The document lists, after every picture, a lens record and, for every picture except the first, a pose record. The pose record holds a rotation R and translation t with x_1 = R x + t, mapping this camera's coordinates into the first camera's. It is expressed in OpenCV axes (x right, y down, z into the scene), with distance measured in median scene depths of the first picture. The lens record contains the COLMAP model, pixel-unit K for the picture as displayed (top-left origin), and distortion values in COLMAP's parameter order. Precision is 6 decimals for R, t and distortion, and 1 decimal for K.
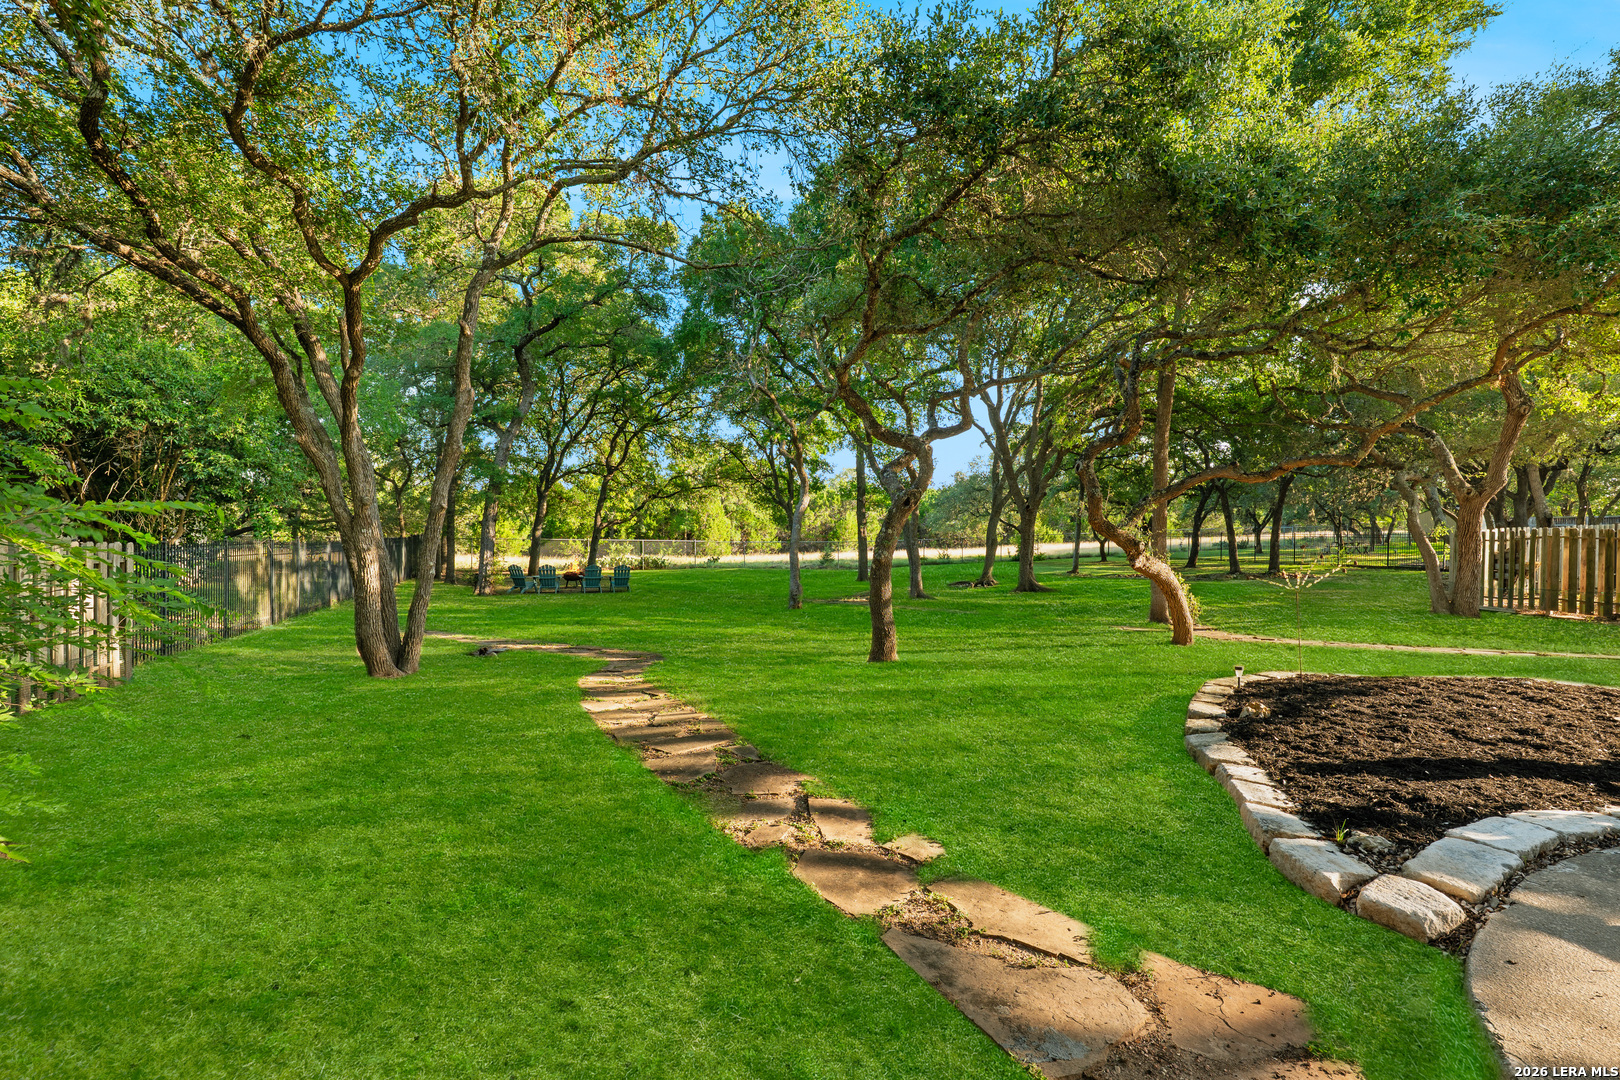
lens RADIAL K [[739.1, 0, 803.9], [0, 739.1, 543.2], [0, 0, 1]] dist [-0.003489, -0.000112]
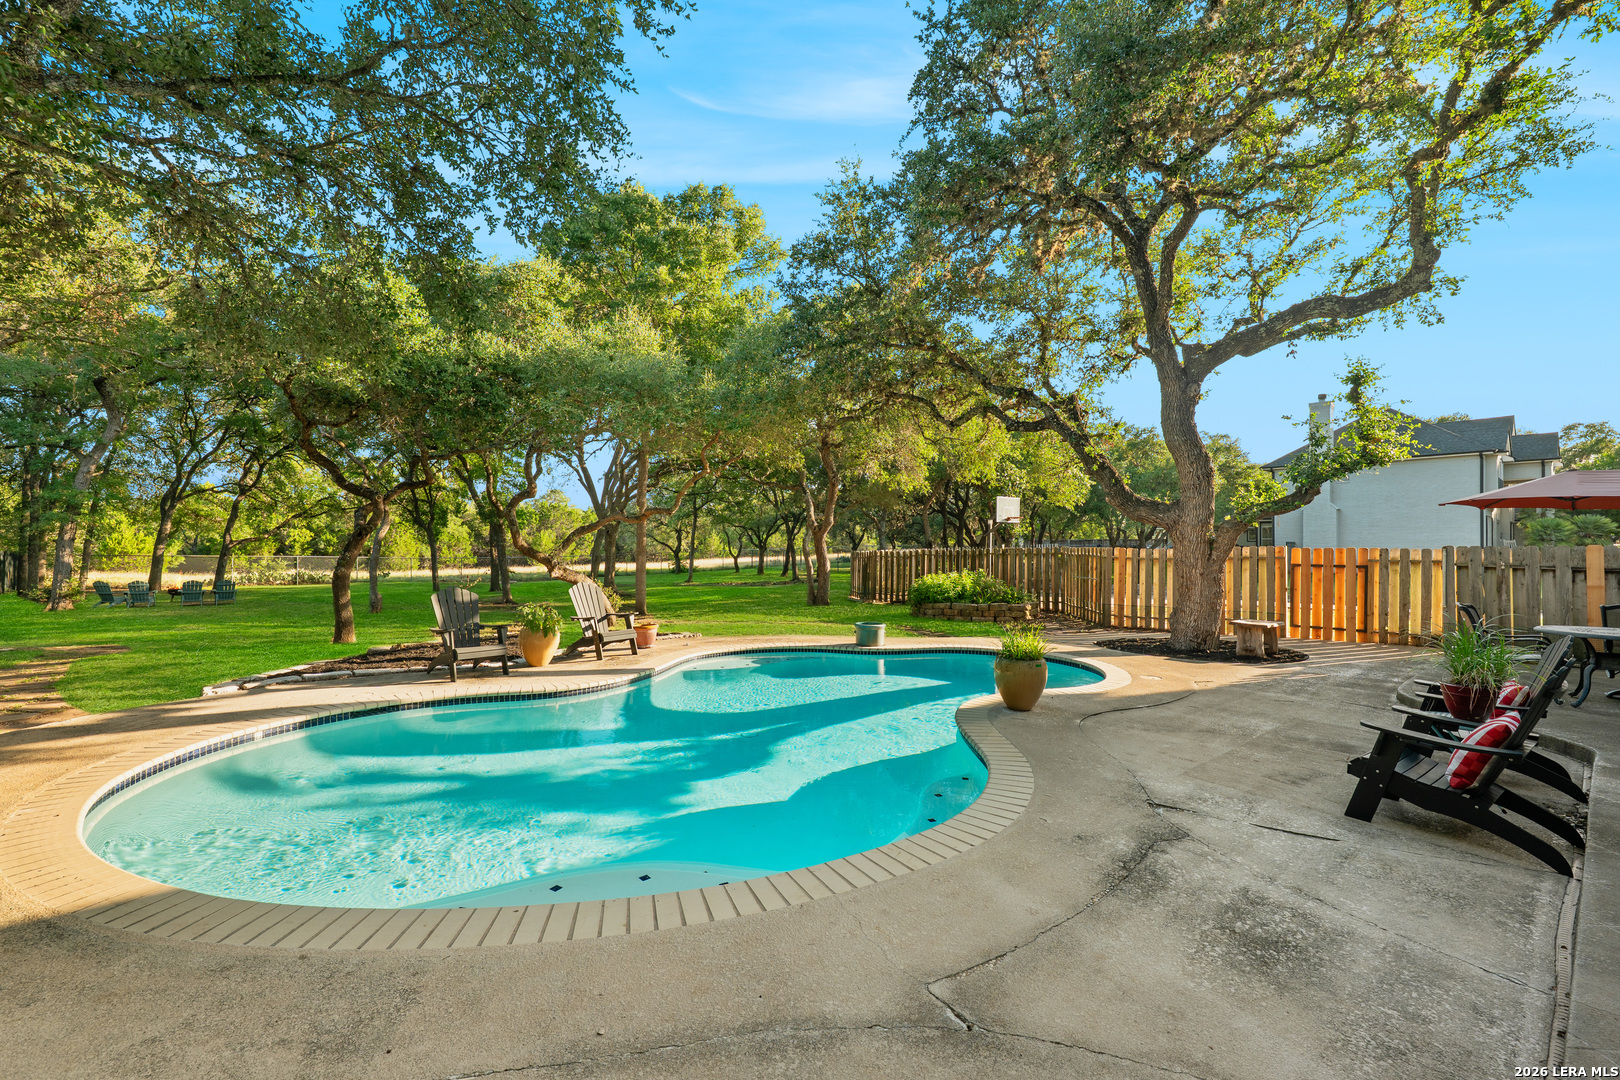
lens RADIAL K [[681.4, 0, 822.2], [0, 681.4, 549.0], [0, 0, 1]] dist [-0.009551, -0.000632]
pose [[0.936975, 0.003746, 0.349377, 0.163821], [-0.000368, 0.999953, -0.009735, -0.006758], [-0.349397, 0.008993, 0.936932, -0.185555]]
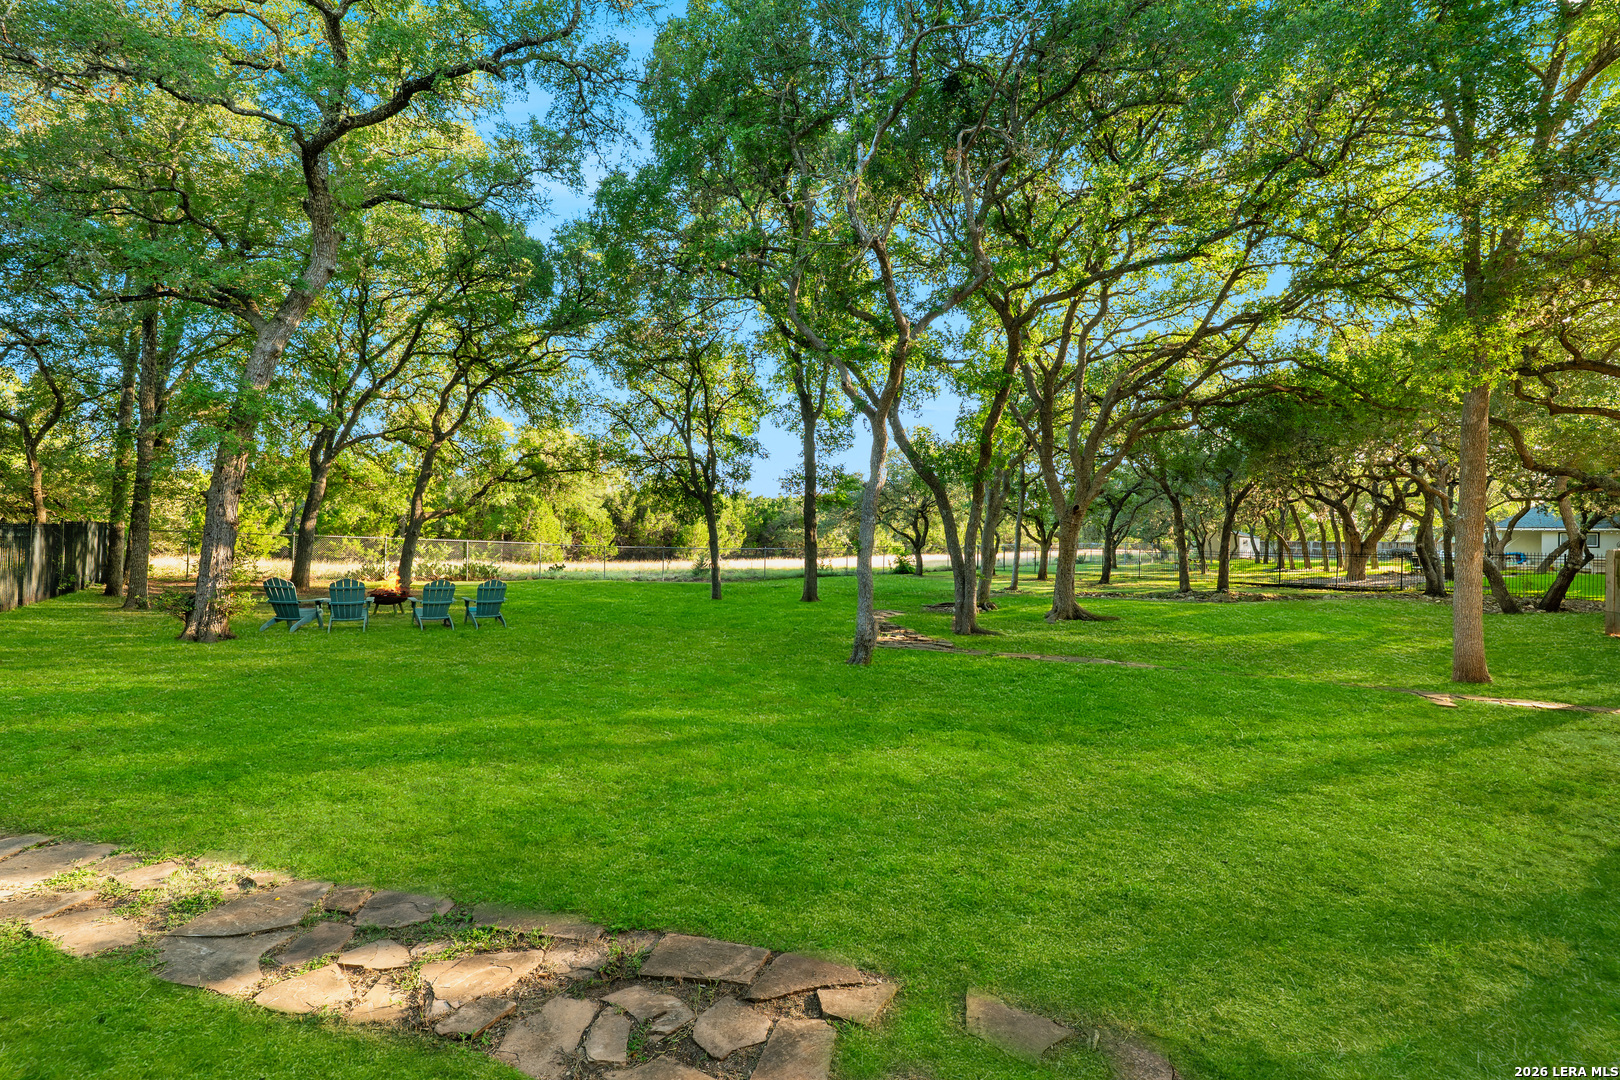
lens RADIAL K [[681.4, 0, 802.5], [0, 681.4, 532.8], [0, 0, 1]] dist [-0.009551, -0.000632]
pose [[0.951551, 0.028127, 0.306202, -0.119618], [-0.019461, 0.999320, -0.031319, 0.003817], [-0.306875, 0.023842, 0.951451, 0.273839]]
